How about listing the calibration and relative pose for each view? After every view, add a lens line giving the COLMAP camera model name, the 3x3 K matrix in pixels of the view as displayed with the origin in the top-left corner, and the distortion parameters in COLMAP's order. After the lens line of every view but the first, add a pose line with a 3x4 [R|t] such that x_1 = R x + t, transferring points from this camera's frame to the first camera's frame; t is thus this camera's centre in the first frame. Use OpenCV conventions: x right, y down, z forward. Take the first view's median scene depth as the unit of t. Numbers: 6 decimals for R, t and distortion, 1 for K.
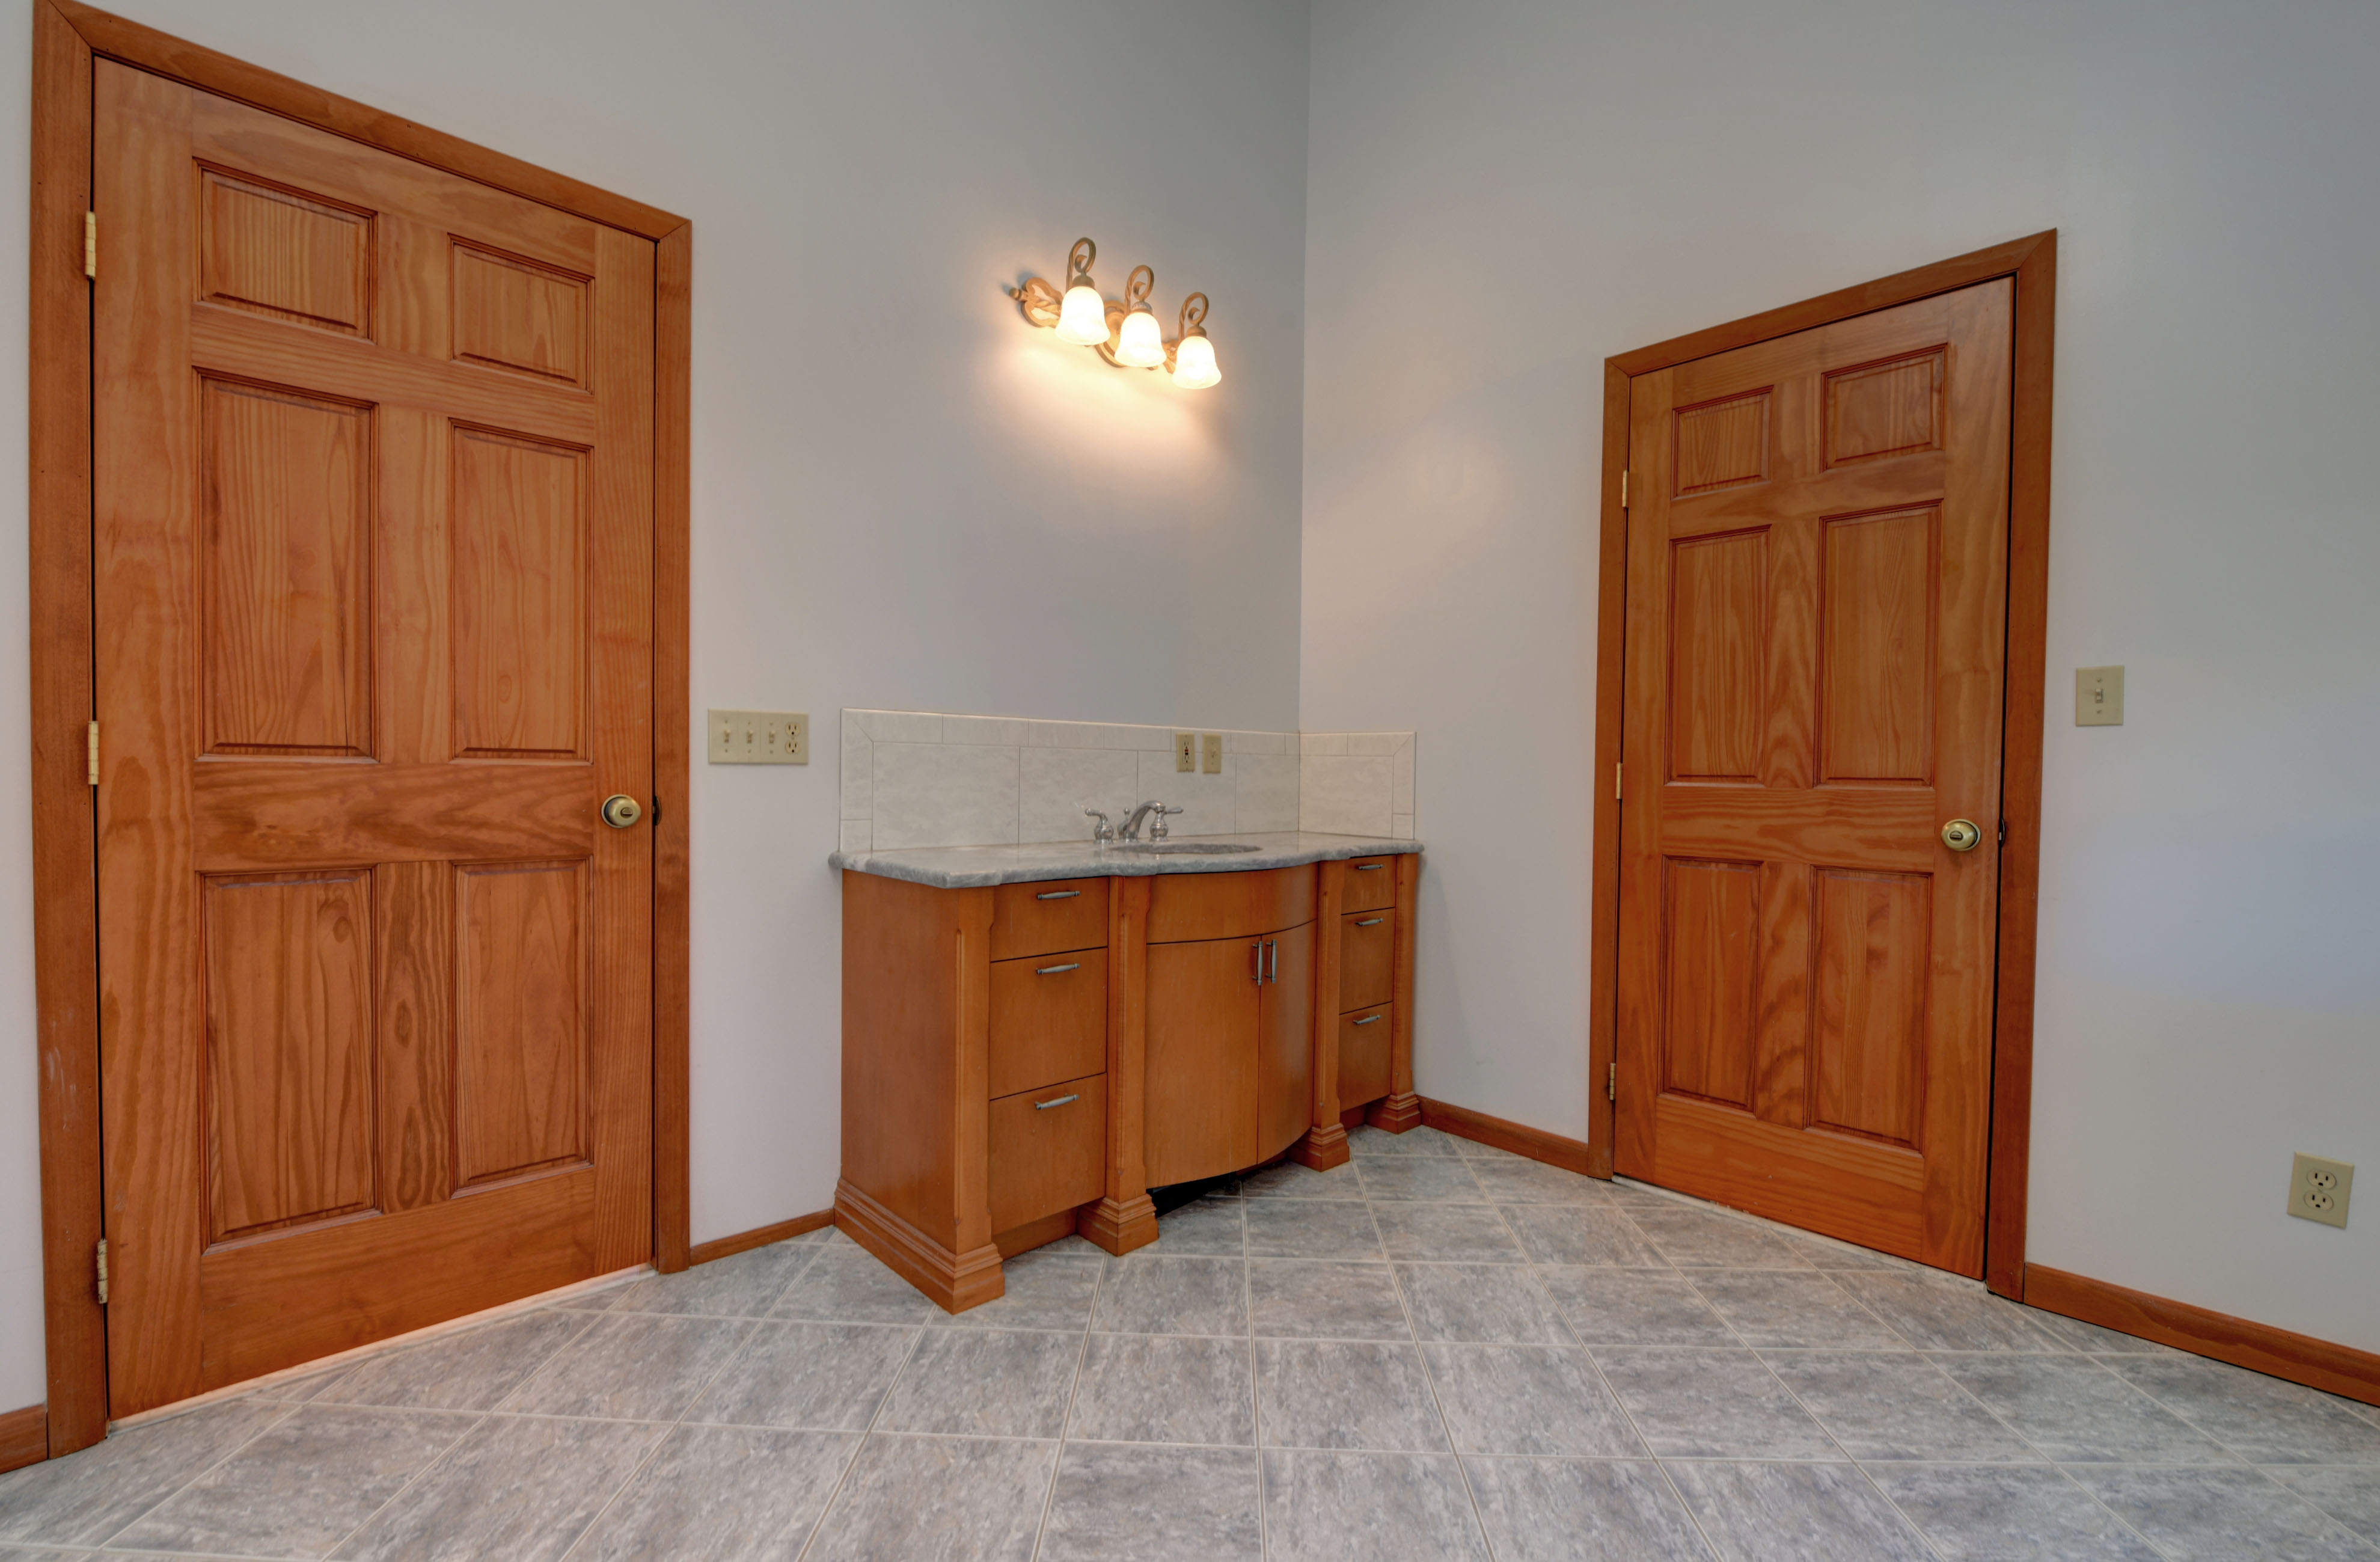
lens RADIAL K [[1043.7, 0, 1181.2], [0, 1043.7, 790.0], [0, 0, 1]] dist [0.001502, 0.000166]
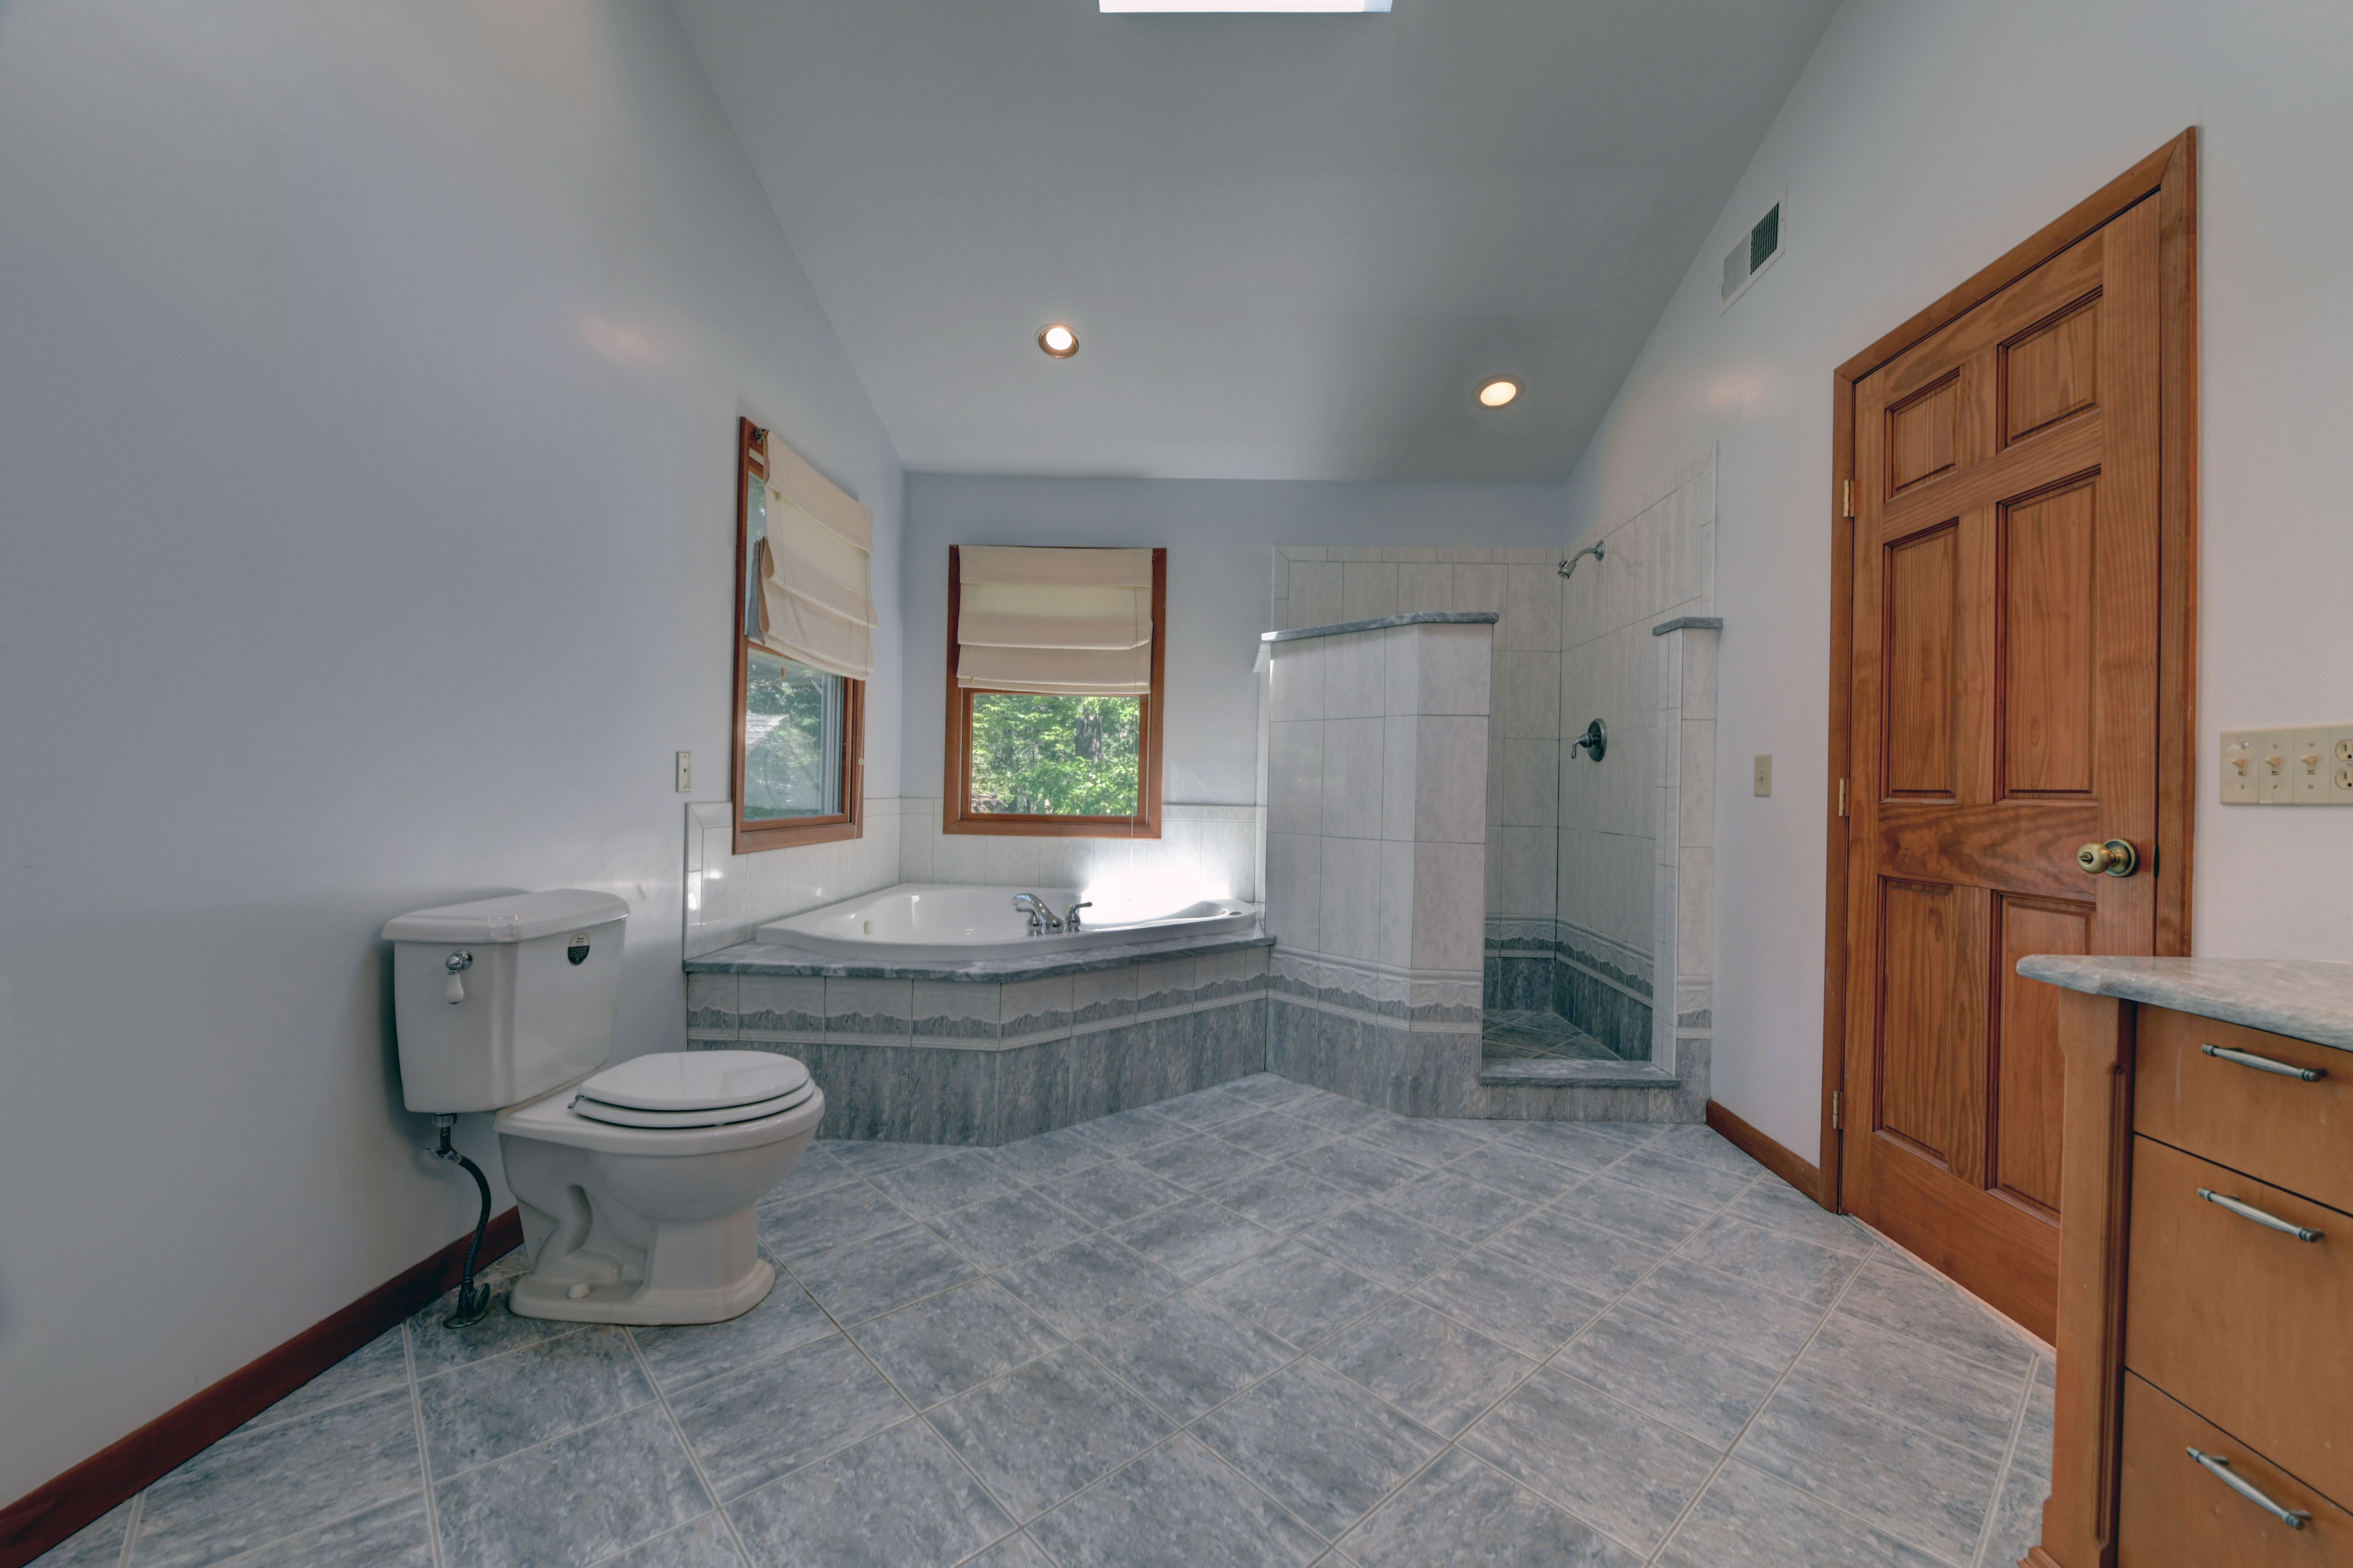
lens RADIAL K [[960.2, 0, 1180.3], [0, 960.2, 796.0], [0, 0, 1]] dist [-0.002325, -0.000479]
pose [[-0.719595, -0.025482, -0.693926, 0.678574], [-0.046778, 0.998835, 0.011830, -0.005103], [0.692816, 0.040974, -0.719949, 1.171528]]
